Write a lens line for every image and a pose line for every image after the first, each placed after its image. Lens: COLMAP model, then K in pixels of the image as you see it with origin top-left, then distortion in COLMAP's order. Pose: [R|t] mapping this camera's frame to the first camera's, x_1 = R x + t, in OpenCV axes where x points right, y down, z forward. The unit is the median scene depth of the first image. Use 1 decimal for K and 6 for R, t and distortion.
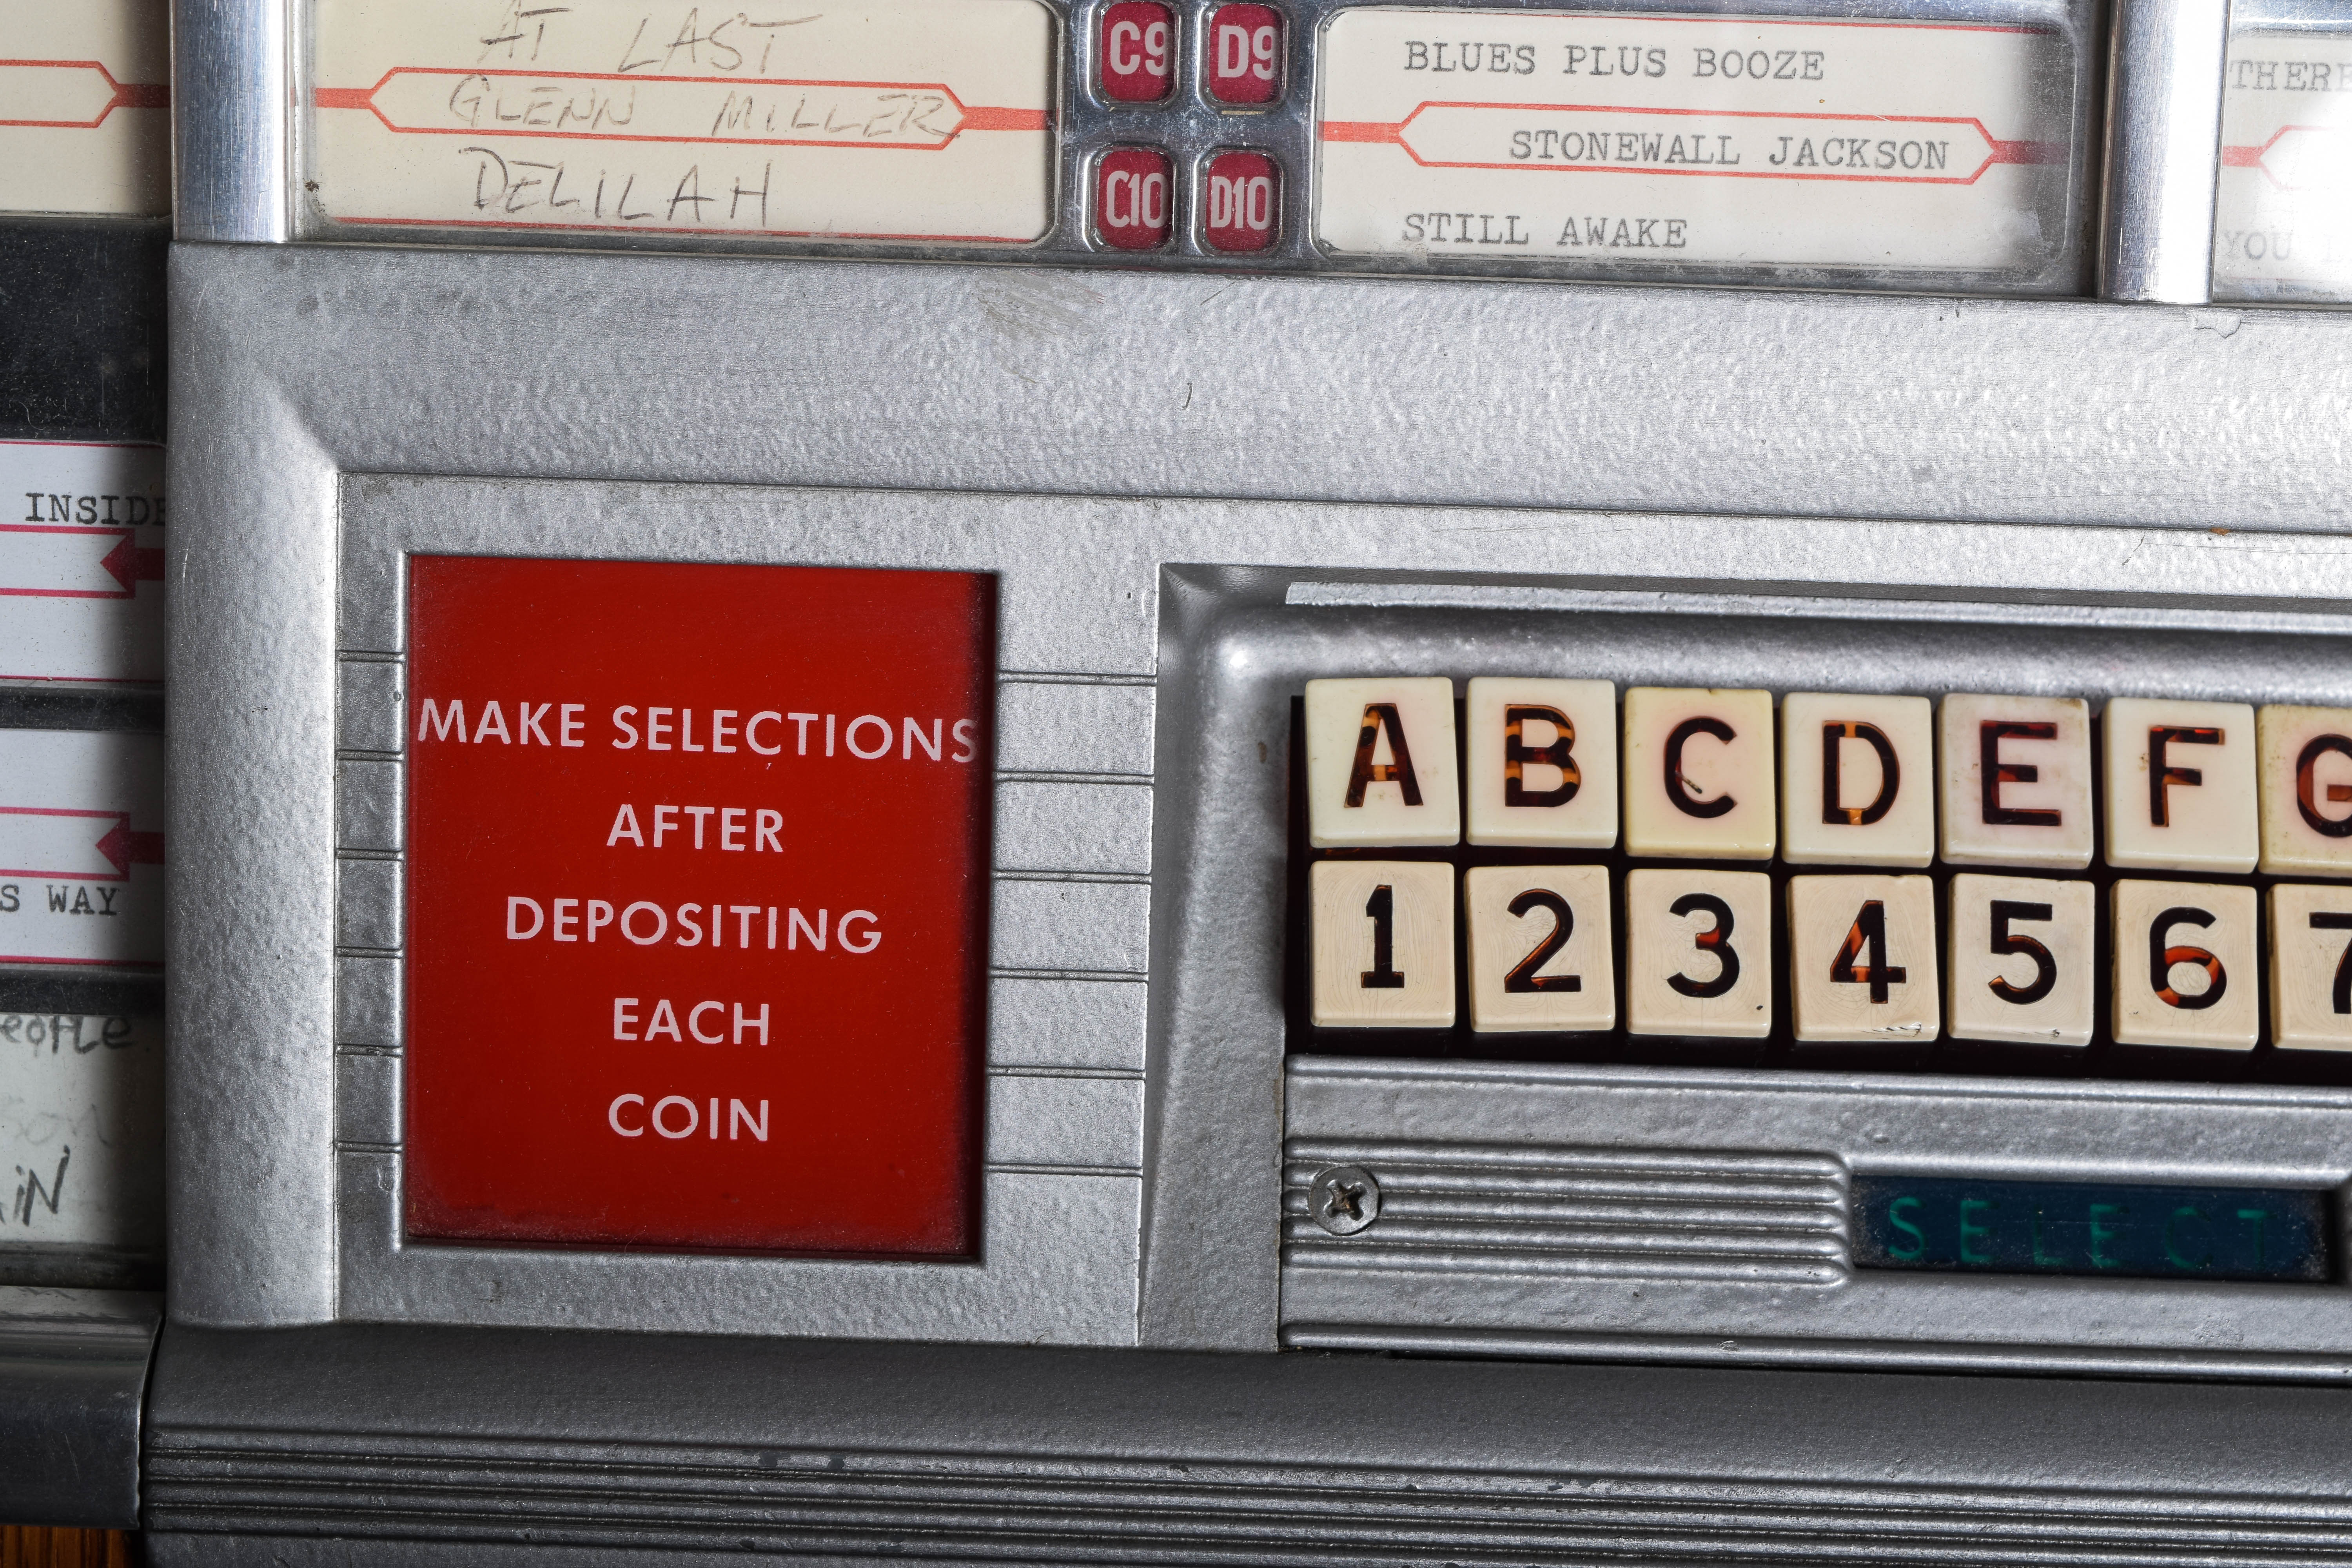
lens RADIAL K [[4909.7, 0, 1176.0], [0, 4909.7, 784.0], [0, 0, 1]] dist [-0.029700, -0.093876]
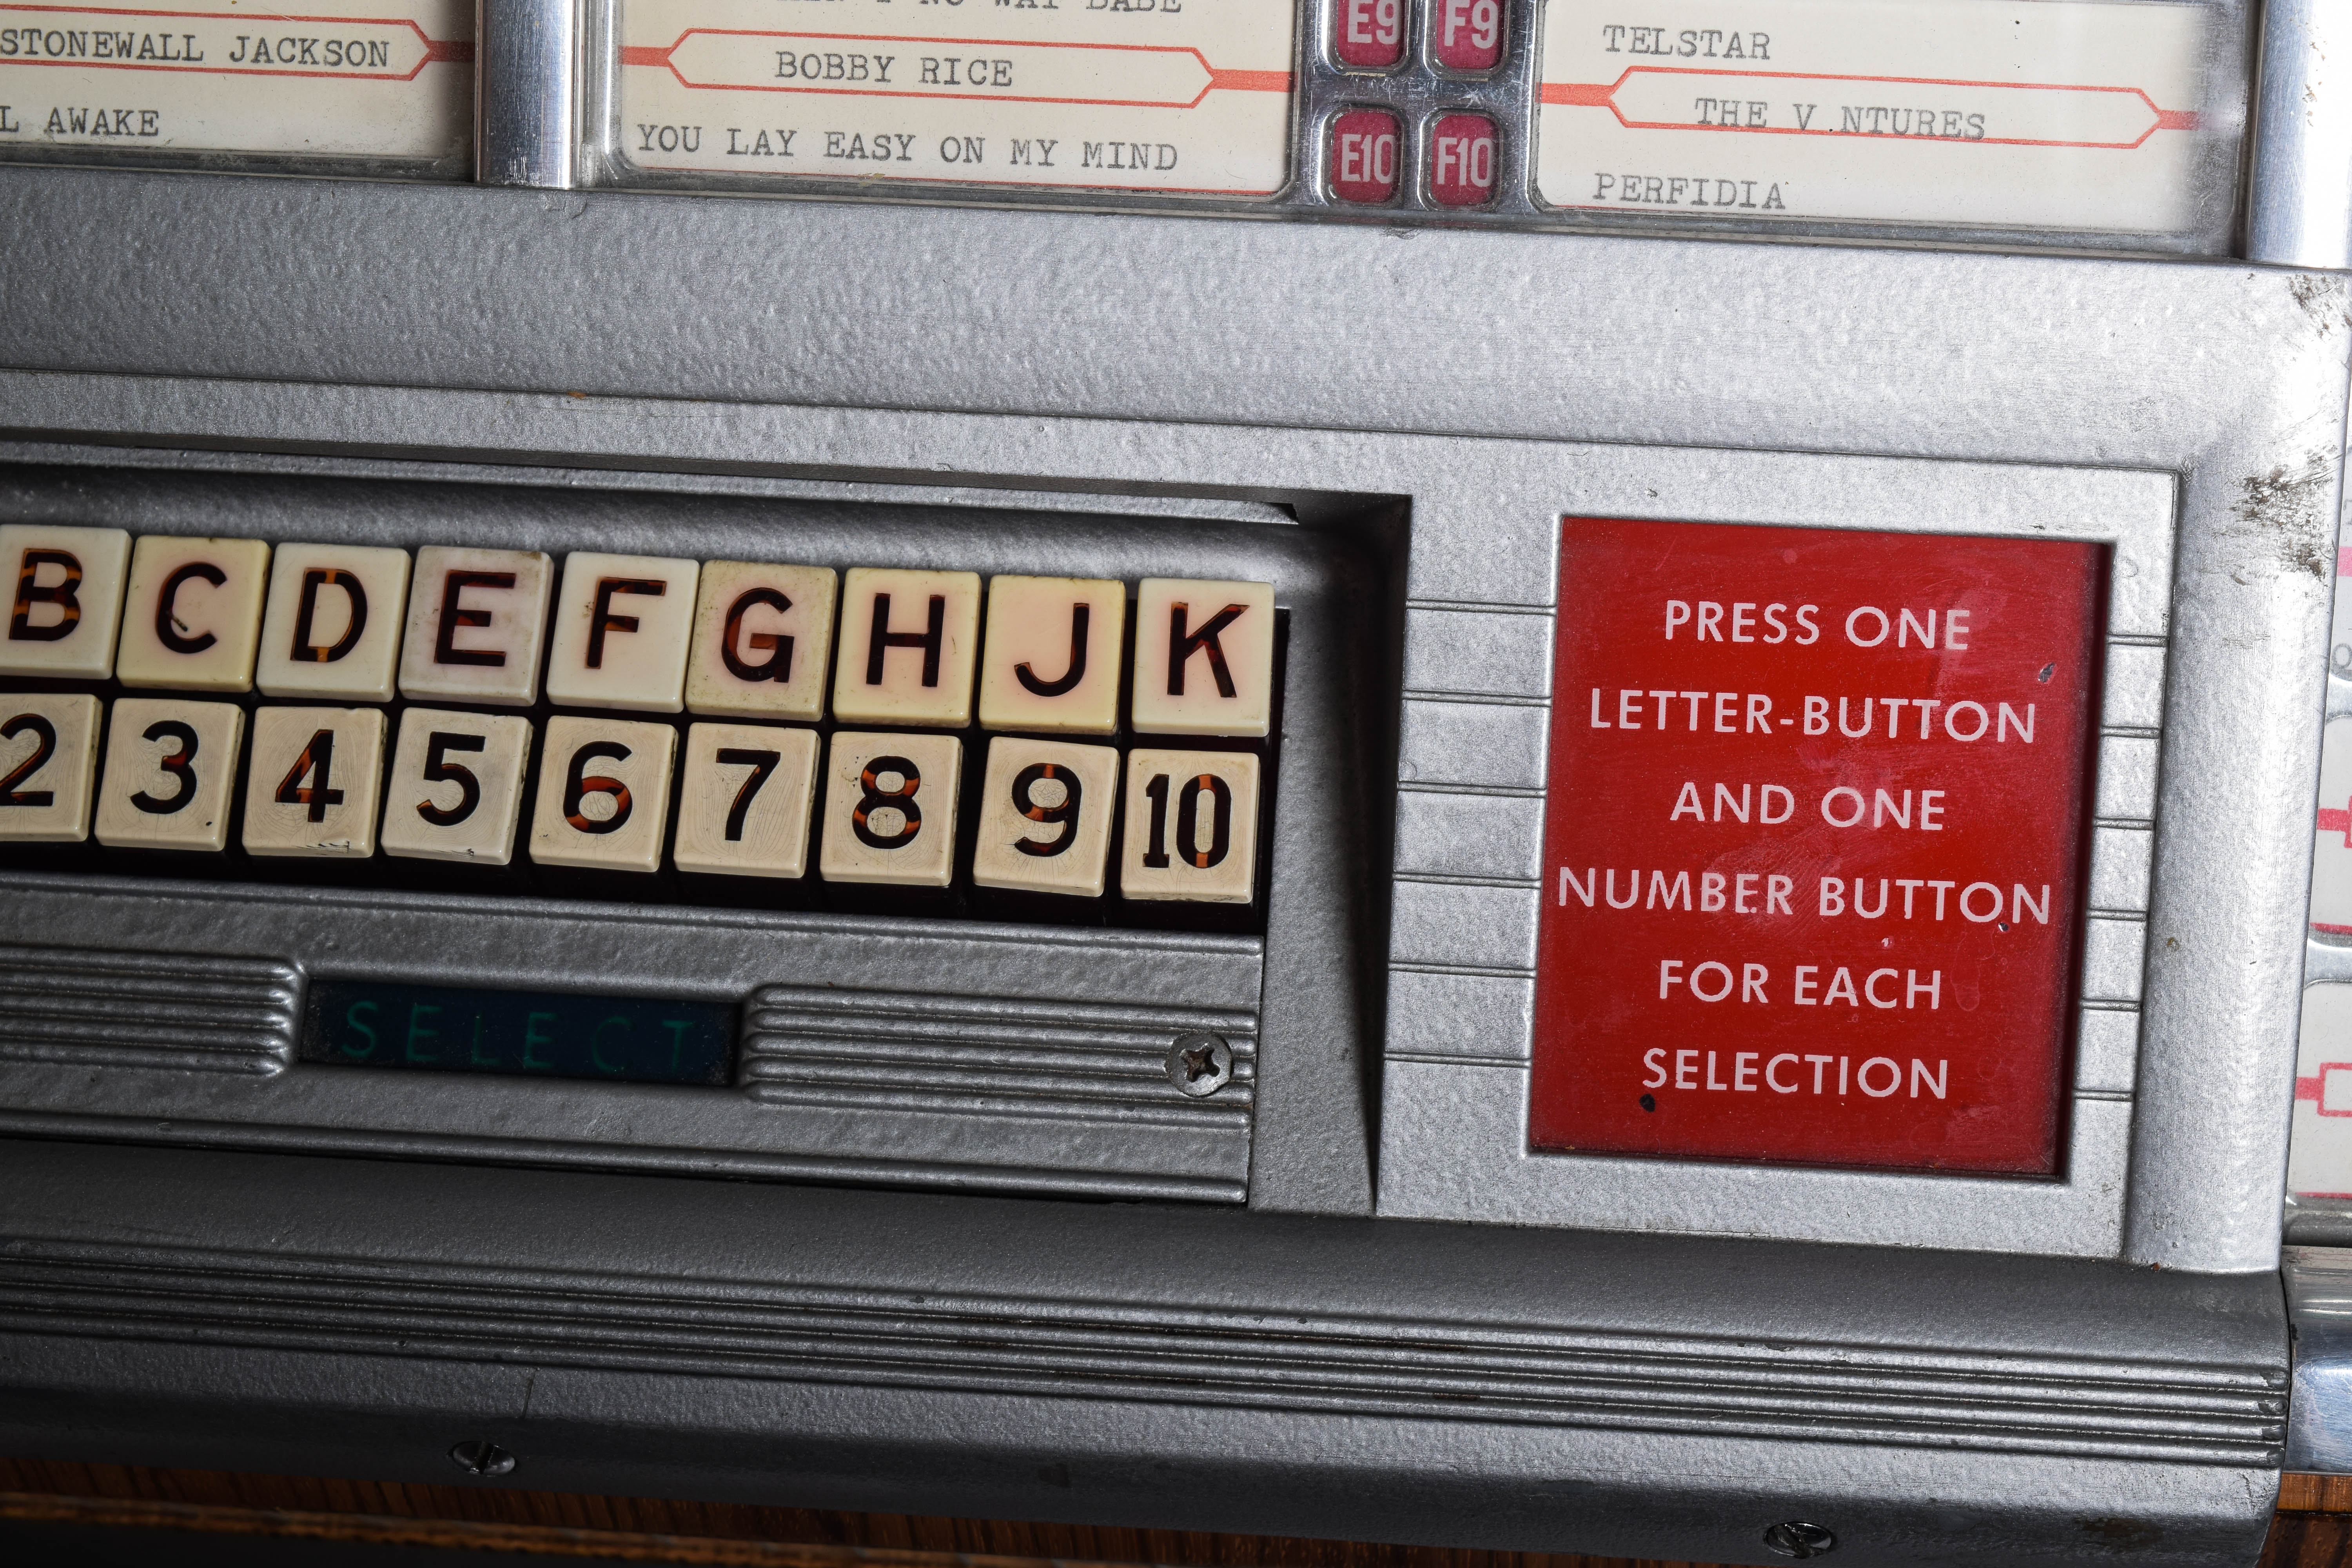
lens RADIAL K [[4909.7, 0, 1176.0], [0, 4909.7, 784.0], [0, 0, 1]] dist [-0.029700, -0.093876]
pose [[0.997851, 0.019606, -0.062528, 0.402000], [-0.019064, 0.999776, 0.009239, 0.022048], [0.062695, -0.008028, 0.998000, -0.089014]]
